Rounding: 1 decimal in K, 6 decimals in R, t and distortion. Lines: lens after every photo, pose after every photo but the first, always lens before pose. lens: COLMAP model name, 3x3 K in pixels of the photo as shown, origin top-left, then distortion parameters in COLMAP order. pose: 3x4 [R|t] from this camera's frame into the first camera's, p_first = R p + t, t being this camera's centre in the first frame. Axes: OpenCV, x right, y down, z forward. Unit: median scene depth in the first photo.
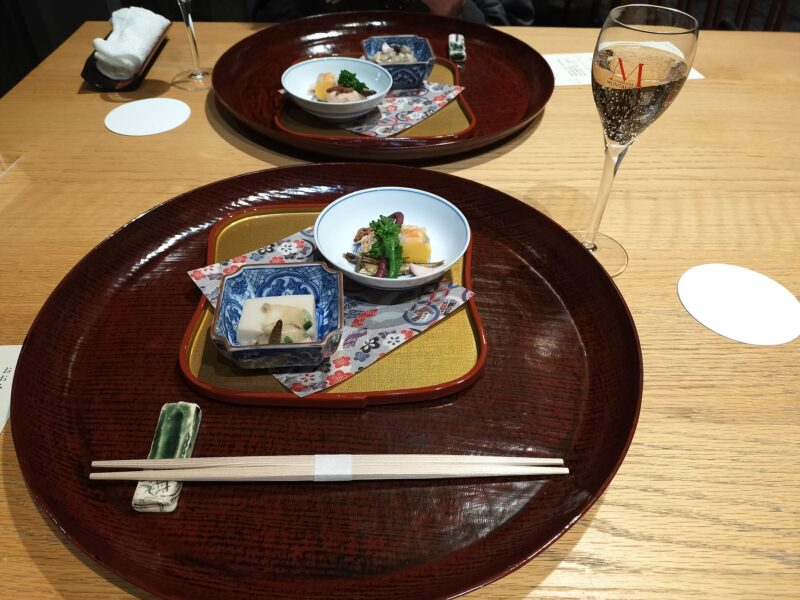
lens RADIAL K [[652.1, 0, 400.0], [0, 652.1, 300.0], [0, 0, 1]] dist [0.016993, -0.079478]
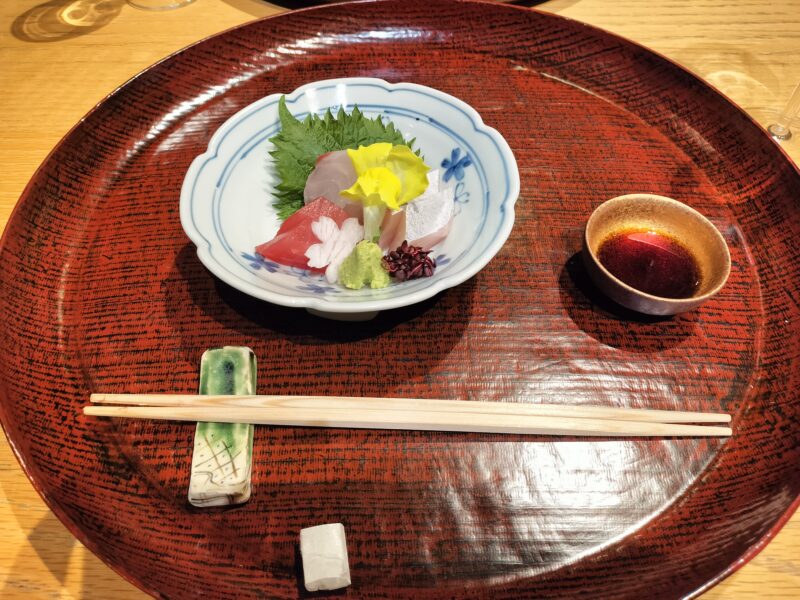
lens RADIAL K [[652.1, 0, 400.0], [0, 652.1, 300.0], [0, 0, 1]] dist [0.016993, -0.079478]
pose [[0.995639, -0.082299, 0.043935, -0.170436], [0.072540, 0.979074, 0.190138, -0.018258], [-0.058663, -0.186121, 0.980774, 0.283608]]
